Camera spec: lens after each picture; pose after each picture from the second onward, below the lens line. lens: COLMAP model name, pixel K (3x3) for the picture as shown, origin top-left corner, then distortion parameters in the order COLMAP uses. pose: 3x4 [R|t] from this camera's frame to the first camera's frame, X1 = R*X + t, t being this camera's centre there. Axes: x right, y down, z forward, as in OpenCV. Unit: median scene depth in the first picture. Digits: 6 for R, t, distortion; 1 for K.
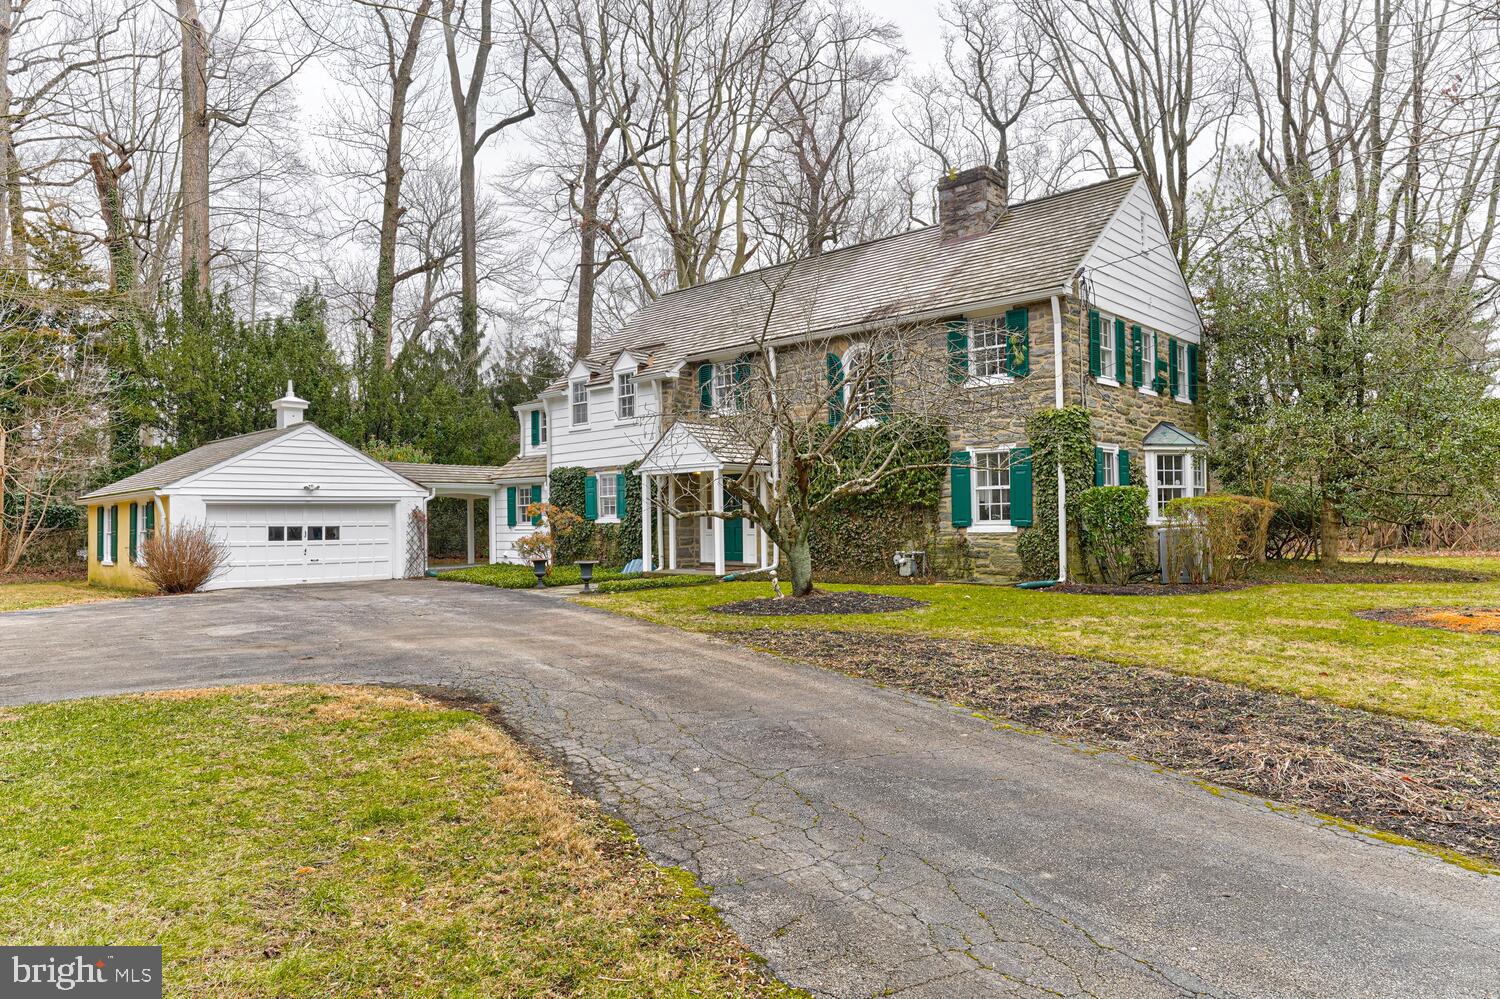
lens RADIAL K [[961.8, 0, 750.6], [0, 961.8, 493.0], [0, 0, 1]] dist [-0.004151, 0.000259]
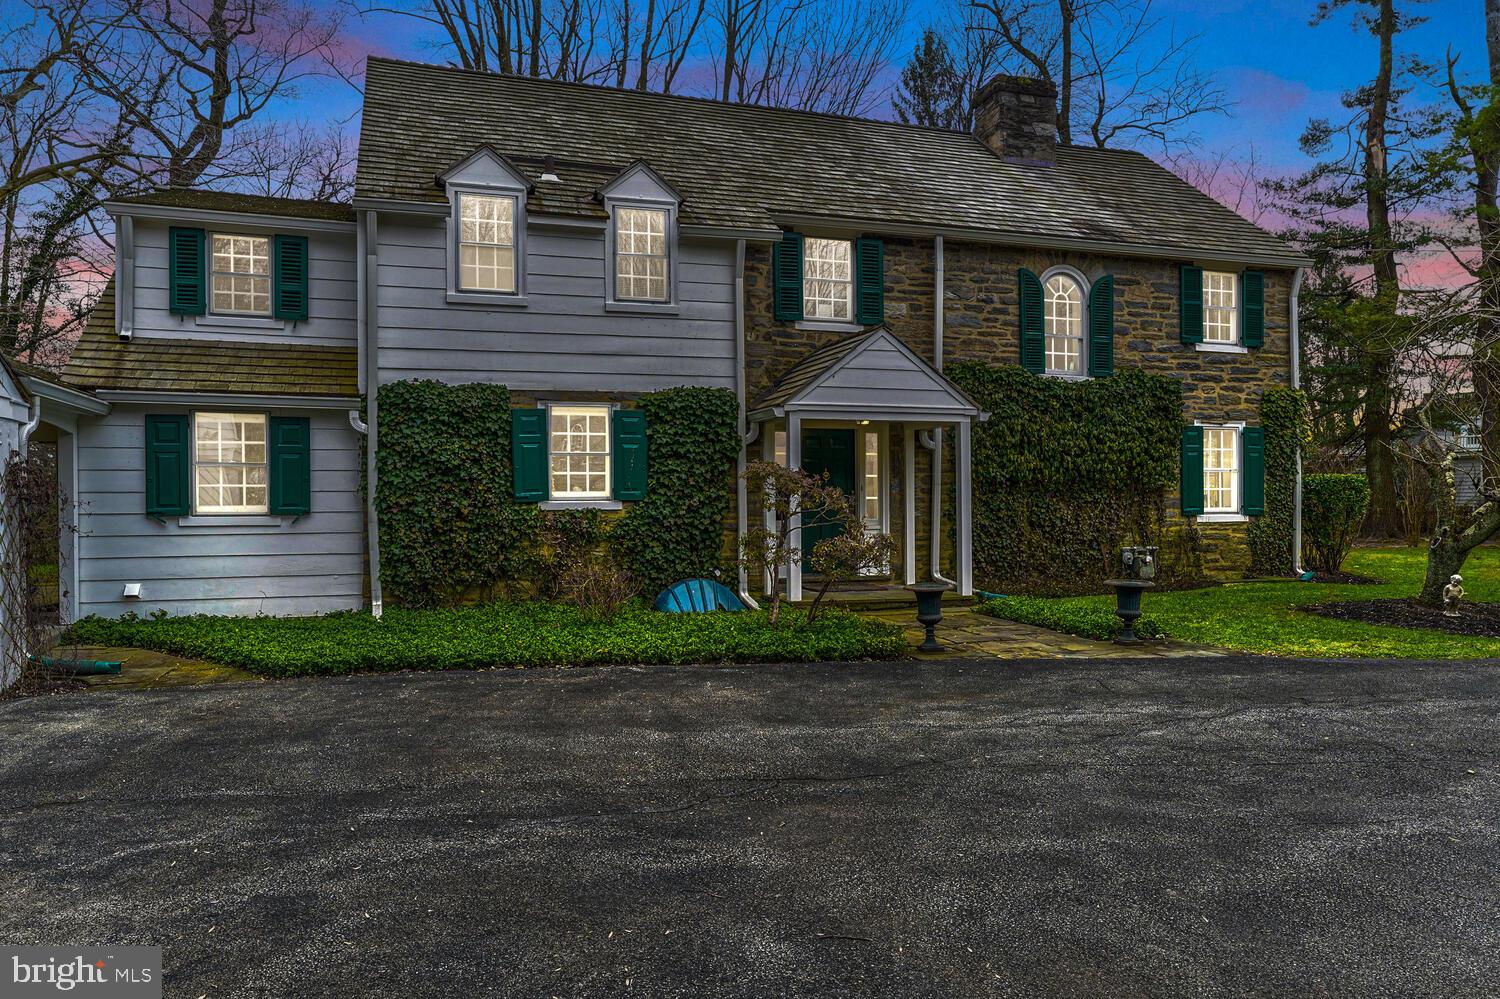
lens RADIAL K [[1013.3, 0, 750.0], [0, 1013.3, 499.5], [0, 0, 1]] dist [-0.004522, 0.001428]
pose [[0.481435, 0.015417, 0.876346, -0.560894], [-0.026369, 0.999647, -0.003100, 0.026044], [-0.876085, -0.021616, 0.481672, 0.694798]]
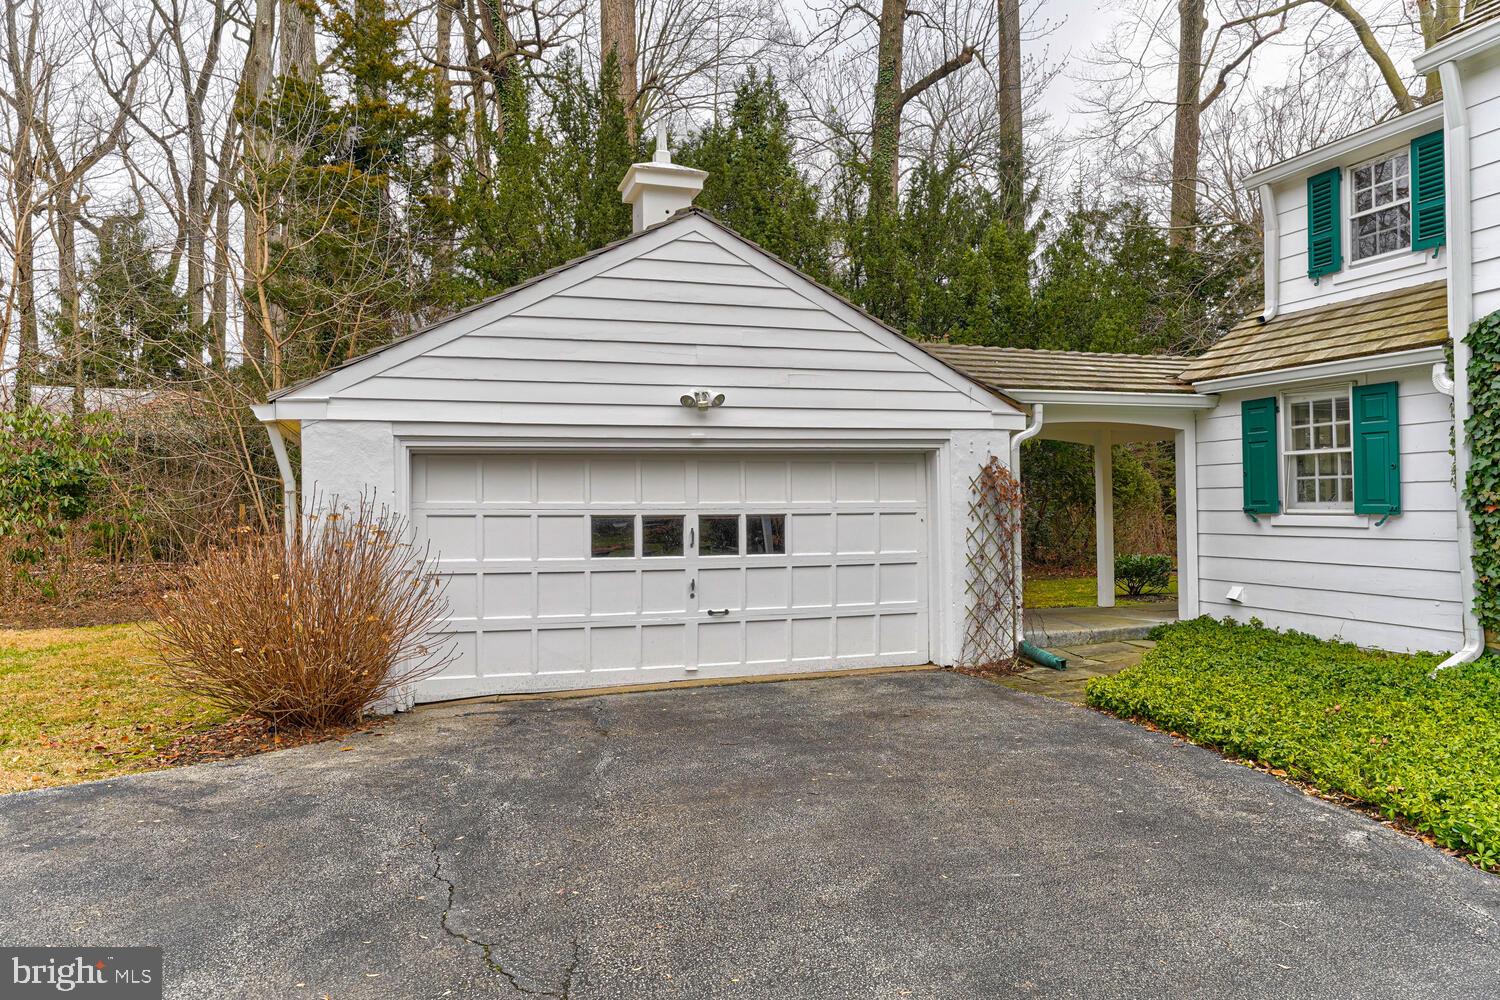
lens RADIAL K [[1005.1, 0, 749.6], [0, 1005.1, 498.5], [0, 0, 1]] dist [0.005274, 0.007523]
pose [[0.880429, 0.001028, -0.474177, -0.274358], [0.012985, 0.999570, 0.026276, 0.019666], [0.474000, -0.029291, 0.880037, 0.693937]]
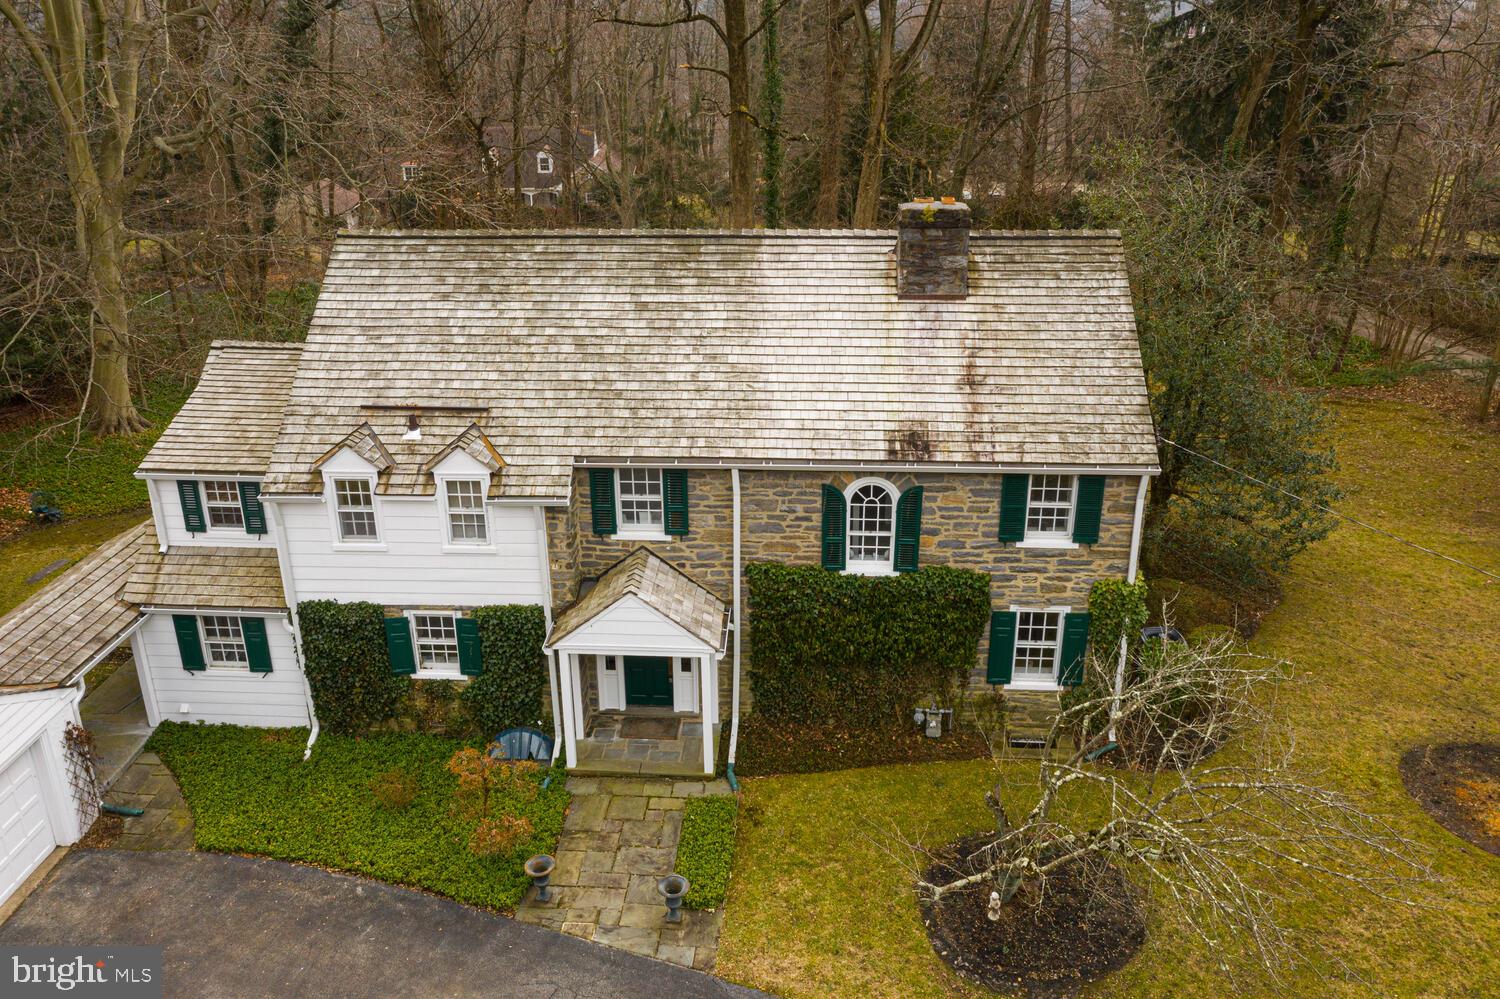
lens RADIAL K [[1189.5, 0, 746.6], [0, 1189.5, 497.1], [0, 0, 1]] dist [-0.000137, 0.012819]
pose [[0.777283, -0.224882, 0.587588, -0.457857], [-0.022798, 0.923256, 0.383508, -0.429248], [-0.628738, -0.311490, 0.712504, 0.298452]]
